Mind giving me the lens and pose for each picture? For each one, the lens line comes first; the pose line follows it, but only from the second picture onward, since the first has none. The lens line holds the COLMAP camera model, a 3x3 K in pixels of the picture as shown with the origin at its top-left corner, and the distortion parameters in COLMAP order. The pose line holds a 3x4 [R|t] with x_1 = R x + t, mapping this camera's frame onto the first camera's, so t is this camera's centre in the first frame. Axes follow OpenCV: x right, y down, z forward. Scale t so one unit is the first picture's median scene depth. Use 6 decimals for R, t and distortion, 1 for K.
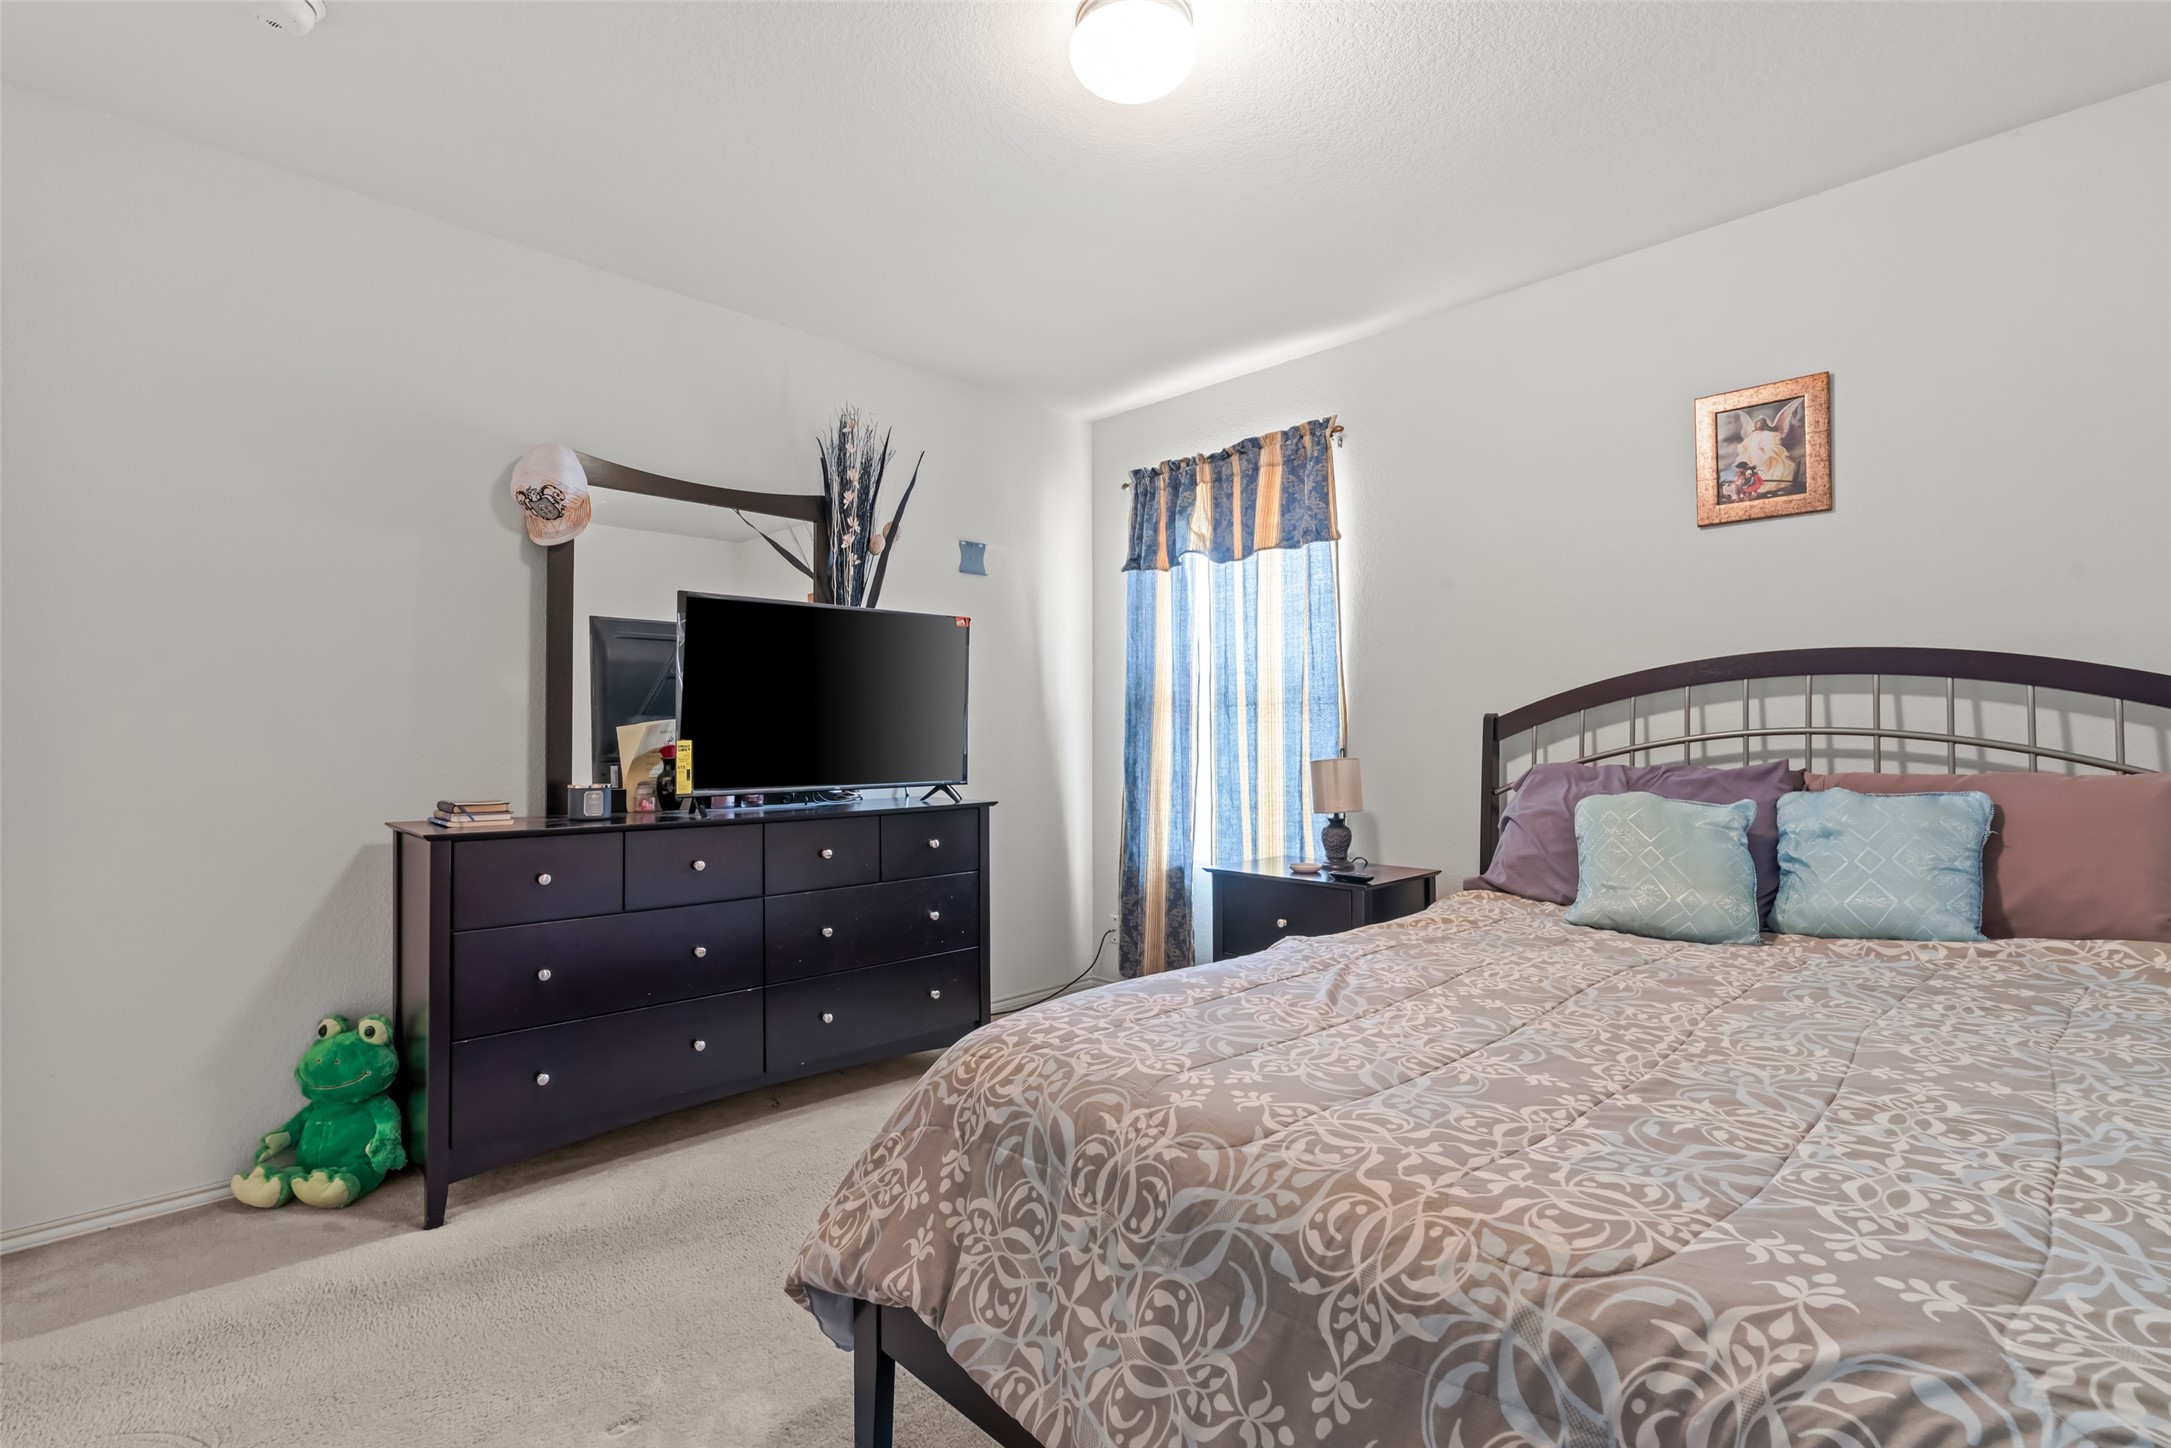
lens RADIAL K [[993.1, 0, 1085.5], [0, 993.1, 724.0], [0, 0, 1]] dist [-0.015249, -0.000155]
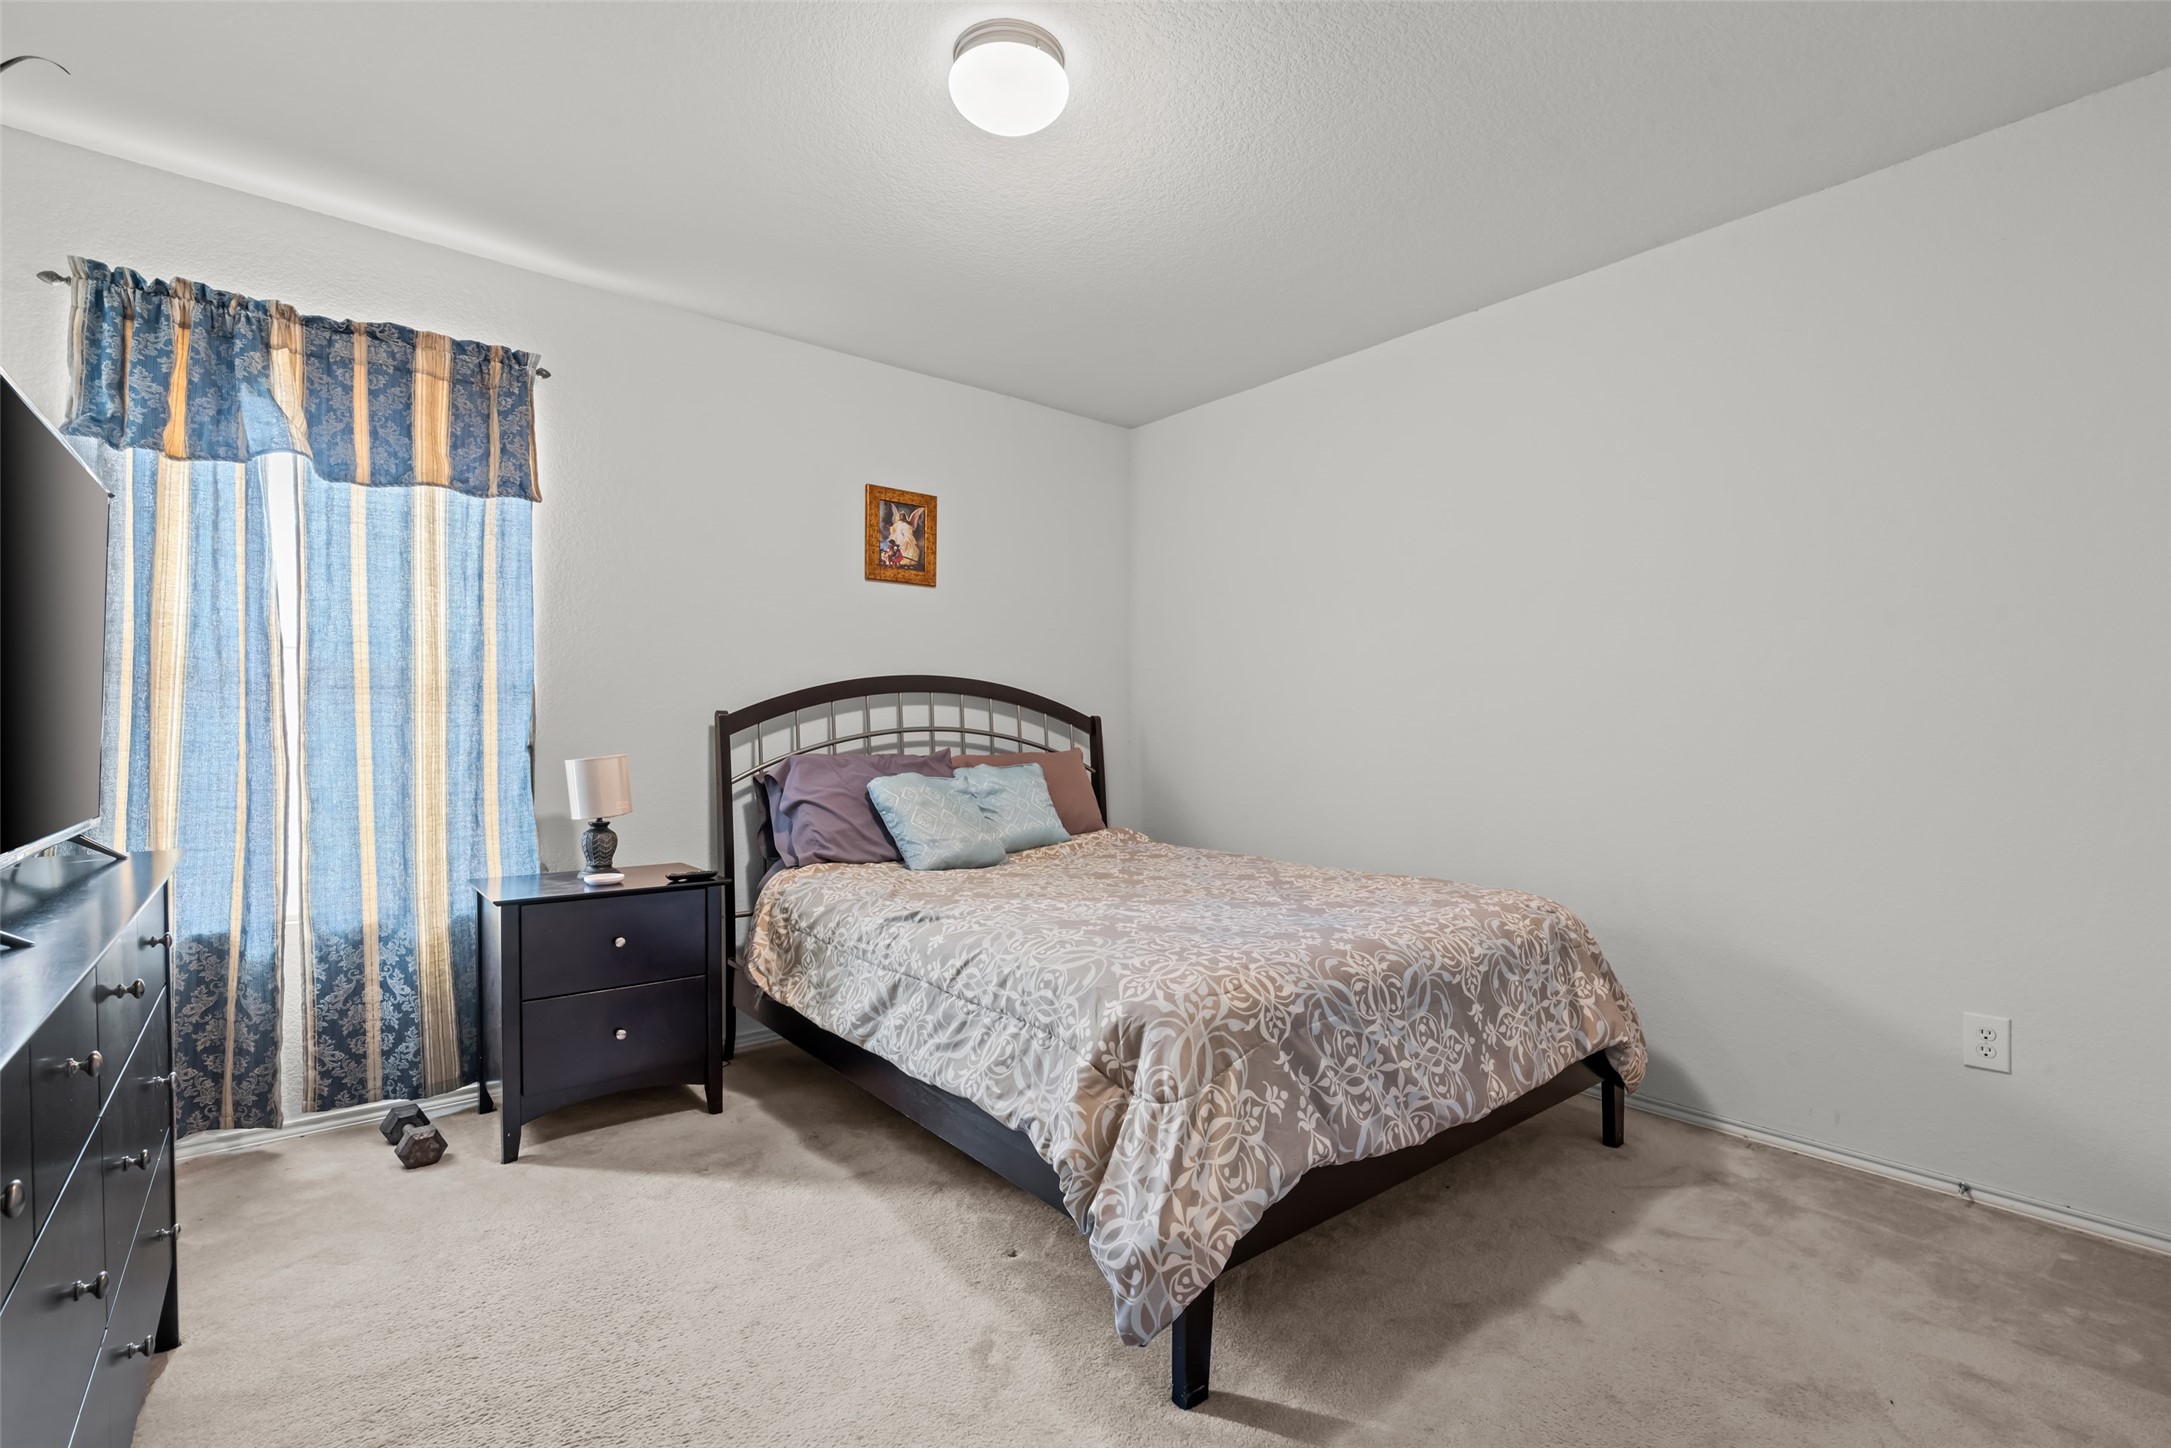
lens RADIAL K [[1025.8, 0, 1085.5], [0, 1025.8, 724.0], [0, 0, 1]] dist [0.000509, 0.000138]
pose [[0.072062, 0.006940, 0.997376, -0.808642], [-0.018634, 0.999811, -0.005610, 0.004143], [-0.997226, -0.018181, 0.072178, 0.623191]]
